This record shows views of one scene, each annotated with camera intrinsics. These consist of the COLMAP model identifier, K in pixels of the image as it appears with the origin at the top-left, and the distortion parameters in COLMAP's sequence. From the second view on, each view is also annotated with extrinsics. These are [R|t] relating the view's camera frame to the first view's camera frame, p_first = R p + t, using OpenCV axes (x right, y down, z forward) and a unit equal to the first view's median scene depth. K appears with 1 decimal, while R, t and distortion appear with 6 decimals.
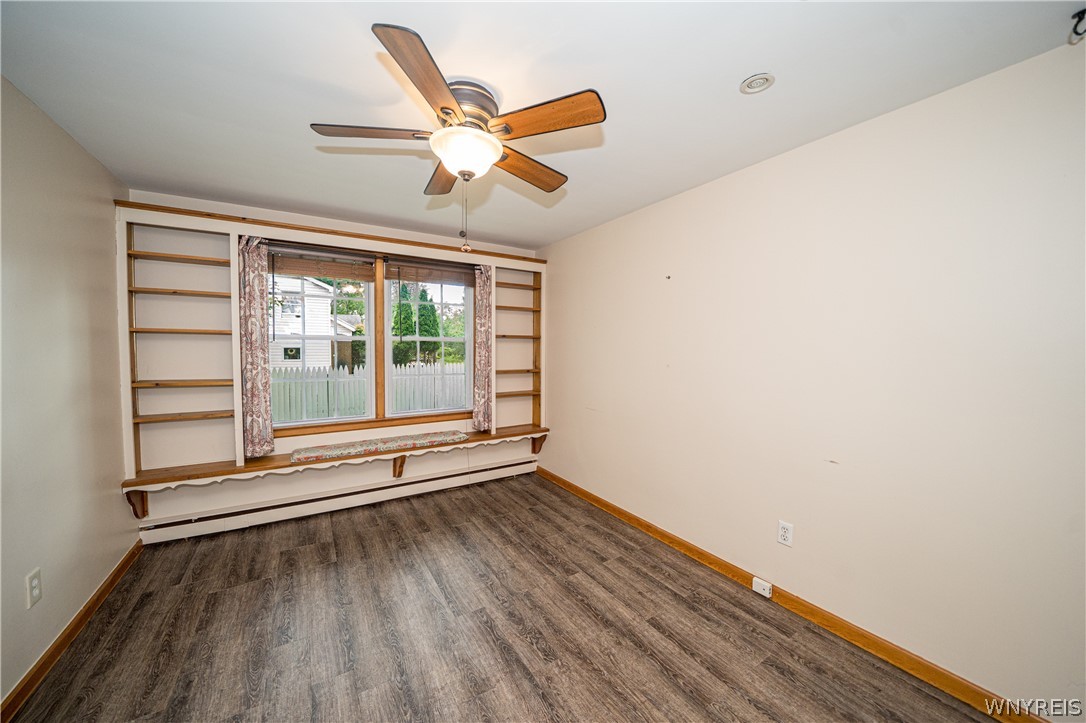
lens RADIAL K [[376.2, 0, 543.5], [0, 376.2, 358.3], [0, 0, 1]] dist [0.000032, 0.000008]
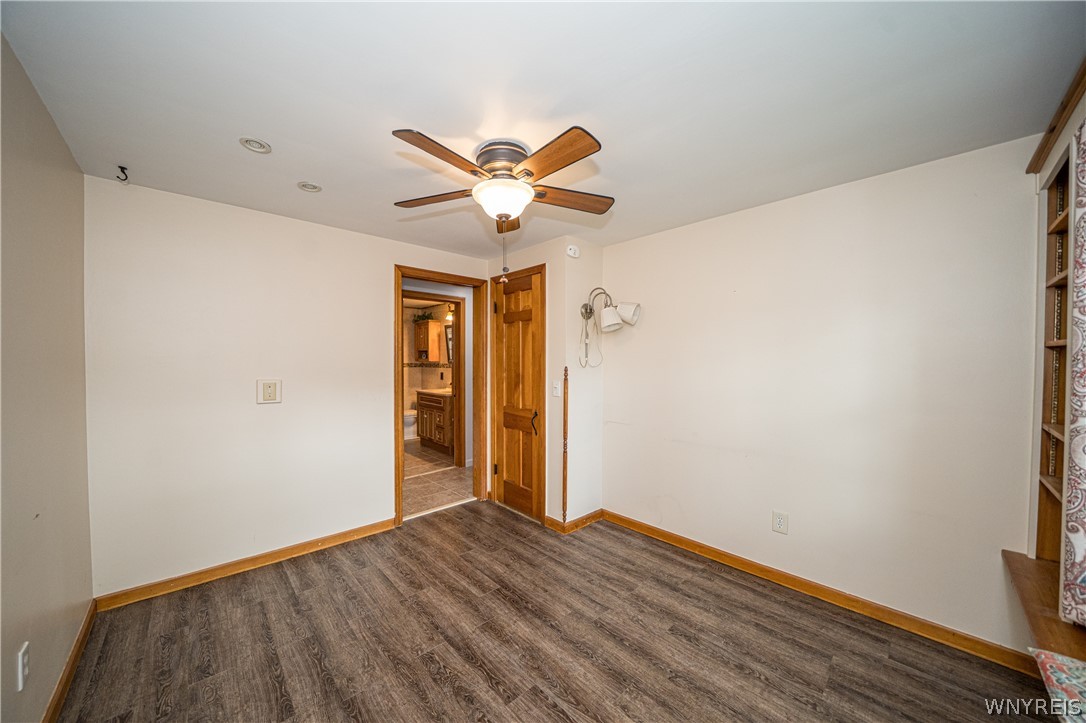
lens RADIAL K [[376.2, 0, 542.5], [0, 376.2, 363.5], [0, 0, 1]] dist [0.000032, 0.000008]
pose [[-0.981526, 0.000163, -0.191327, -0.095283], [-0.007653, 0.999166, 0.040114, -0.079638], [0.191173, 0.040837, -0.980706, 2.008084]]
